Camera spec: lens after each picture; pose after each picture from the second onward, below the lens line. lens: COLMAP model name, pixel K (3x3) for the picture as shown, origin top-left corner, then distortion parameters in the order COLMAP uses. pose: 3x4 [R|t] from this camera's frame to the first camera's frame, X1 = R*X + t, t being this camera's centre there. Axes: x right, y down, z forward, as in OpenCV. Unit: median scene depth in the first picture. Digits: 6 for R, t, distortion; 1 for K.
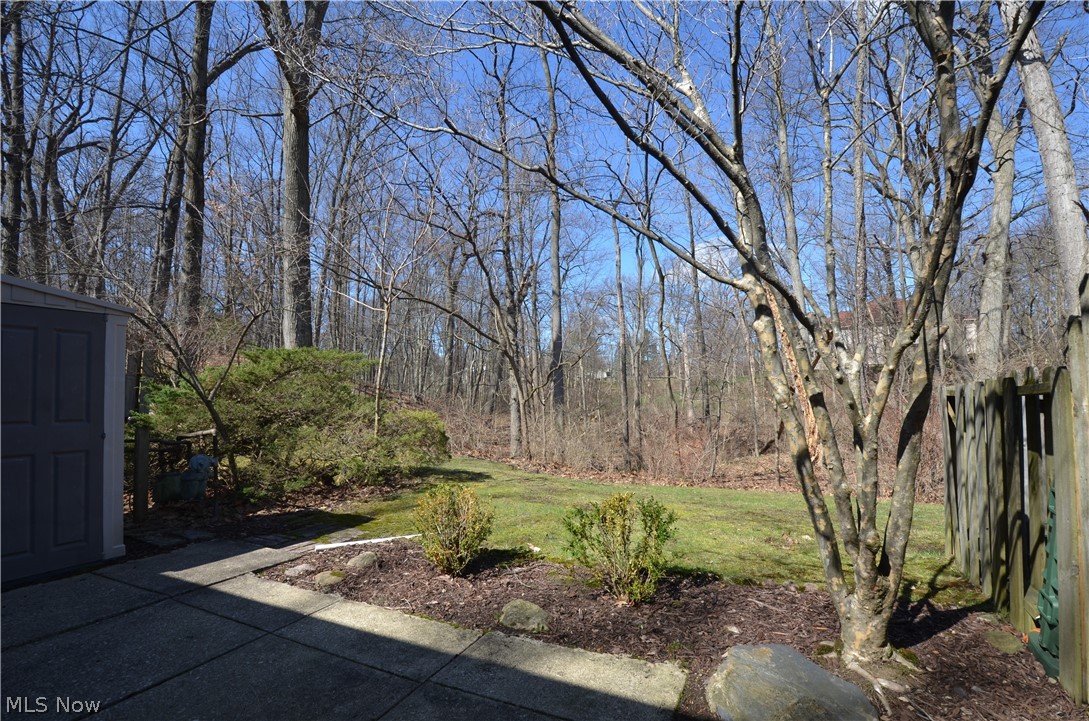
lens RADIAL K [[490.8, 0, 538.2], [0, 490.8, 359.0], [0, 0, 1]] dist [-0.005032, -0.010565]
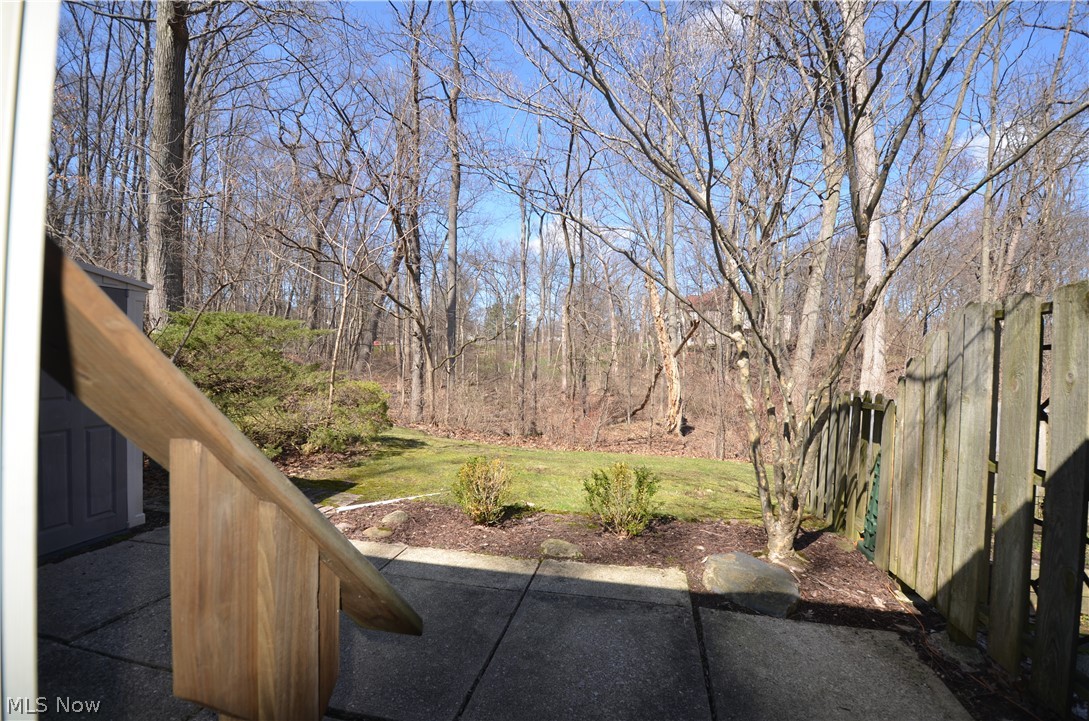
lens RADIAL K [[490.8, 0, 539.5], [0, 490.8, 358.0], [0, 0, 1]] dist [-0.005032, -0.010565]
pose [[0.963202, 0.048327, 0.264398, -0.529956], [-0.067827, 0.995569, 0.065122, -0.124033], [-0.260079, -0.080659, 0.962212, -0.331472]]
